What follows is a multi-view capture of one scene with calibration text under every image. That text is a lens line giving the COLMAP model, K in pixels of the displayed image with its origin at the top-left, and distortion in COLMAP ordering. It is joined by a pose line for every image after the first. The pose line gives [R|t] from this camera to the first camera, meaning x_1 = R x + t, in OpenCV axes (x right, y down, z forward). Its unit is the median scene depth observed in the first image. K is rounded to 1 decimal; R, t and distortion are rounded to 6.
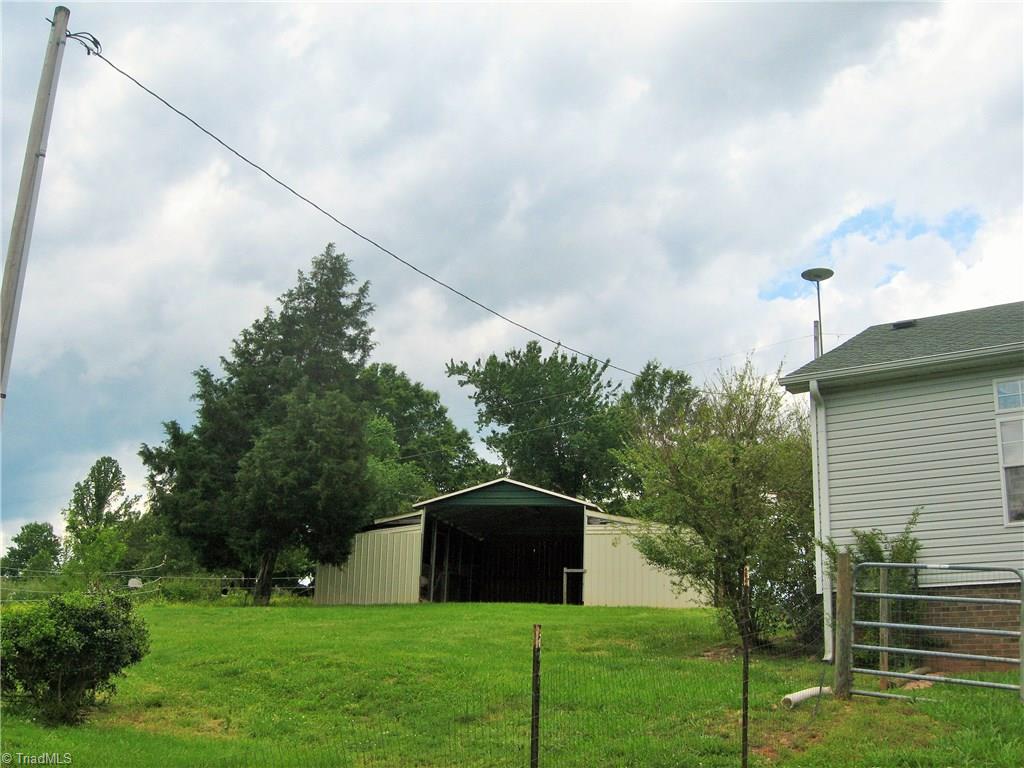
lens RADIAL K [[1109.6, 0, 505.1], [0, 1109.6, 391.1], [0, 0, 1]] dist [-0.099161, 0.000000]
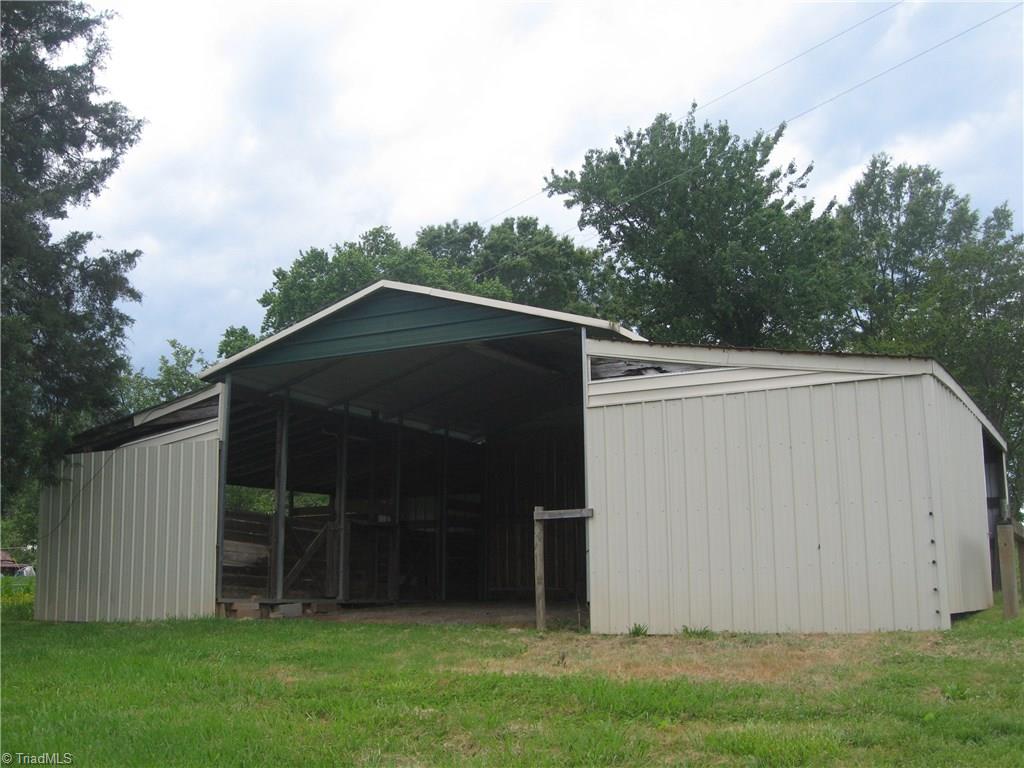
lens RADIAL K [[1109.6, 0, 515.4], [0, 1109.6, 381.2], [0, 0, 1]] dist [-0.099161, 0.000000]
pose [[0.969786, -0.087979, -0.227541, 0.077963], [0.105500, 0.992226, 0.066002, 0.056722], [0.219965, -0.088014, 0.971529, 0.390504]]
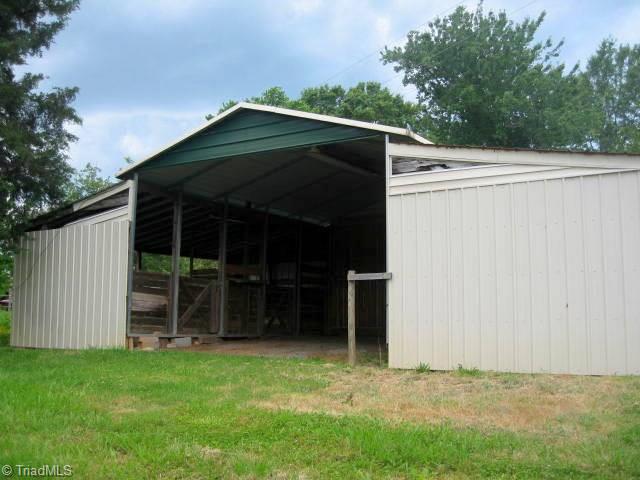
lens RADIAL K [[693.5, 0, 322.0], [0, 693.5, 235.0], [0, 0, 1]] dist [-0.099161, 0.000000]
pose [[0.951966, -0.066256, -0.298949, 0.077822], [0.106533, 0.986981, 0.120496, 0.064136], [0.287074, -0.146556, 0.946631, 0.428483]]
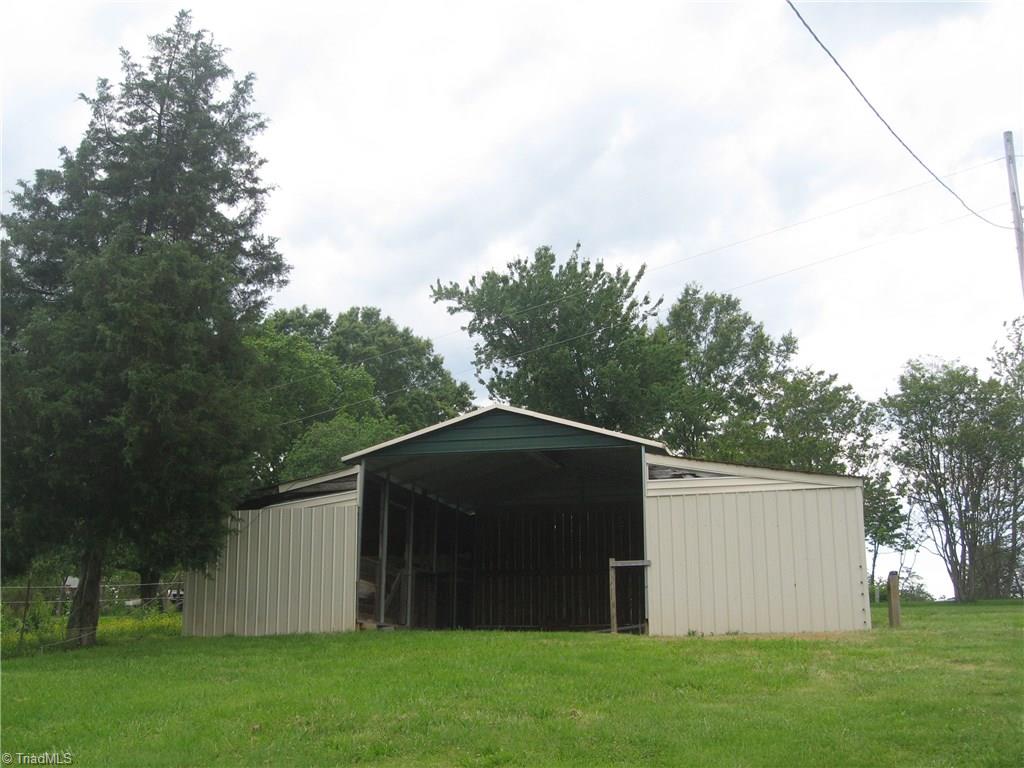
lens RADIAL K [[1109.6, 0, 508.9], [0, 1109.6, 388.2], [0, 0, 1]] dist [-0.099161, 0.000000]
pose [[0.999294, -0.036188, -0.010092, 0.006662], [0.036384, 0.999140, 0.019905, 0.036410], [0.009362, -0.020259, 0.999751, 0.265166]]
